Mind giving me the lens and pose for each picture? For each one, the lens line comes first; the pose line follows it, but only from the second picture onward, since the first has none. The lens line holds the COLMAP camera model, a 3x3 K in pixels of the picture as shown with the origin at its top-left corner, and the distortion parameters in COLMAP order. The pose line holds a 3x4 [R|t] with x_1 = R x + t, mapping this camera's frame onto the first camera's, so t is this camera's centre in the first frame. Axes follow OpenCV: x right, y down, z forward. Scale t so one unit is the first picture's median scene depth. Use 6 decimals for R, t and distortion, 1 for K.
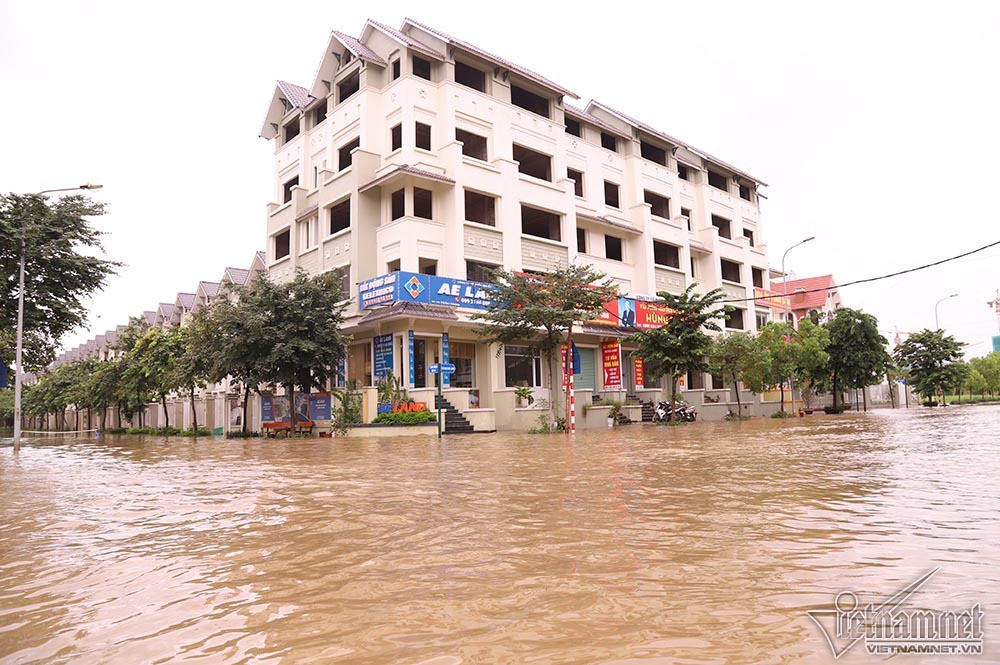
lens RADIAL K [[676.3, 0, 479.2], [0, 676.3, 333.0], [0, 0, 1]] dist [-0.118265, 0.061732]
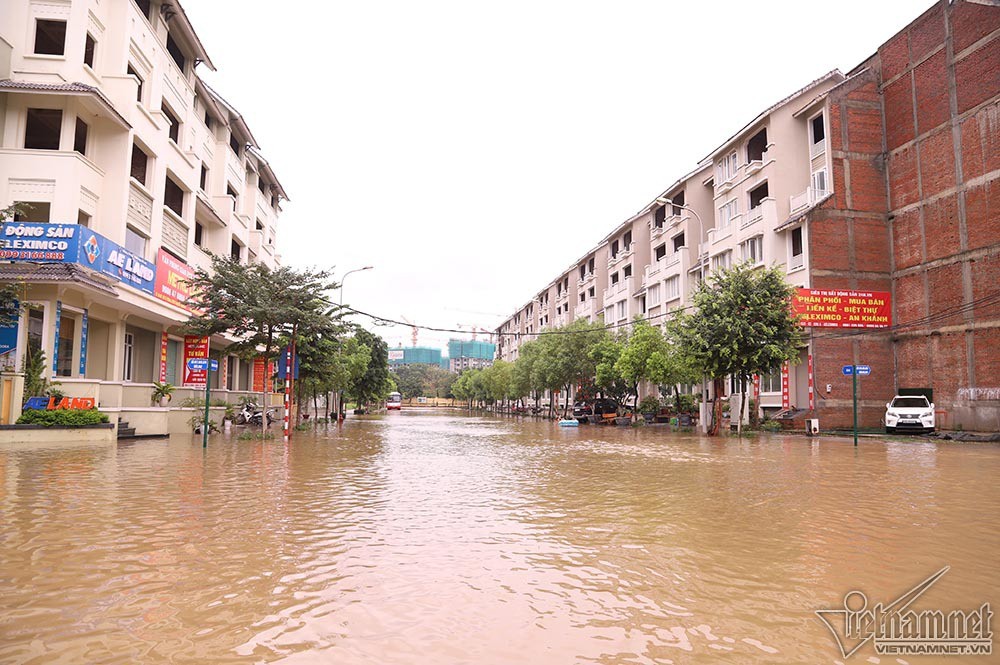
lens RADIAL K [[676.3, 0, 493.1], [0, 676.3, 341.3], [0, 0, 1]] dist [-0.118265, 0.061732]
pose [[0.590231, 0.109462, 0.799779, -0.334513], [-0.124330, 0.991269, -0.043916, 0.010242], [-0.797602, -0.073516, 0.598687, 0.146639]]
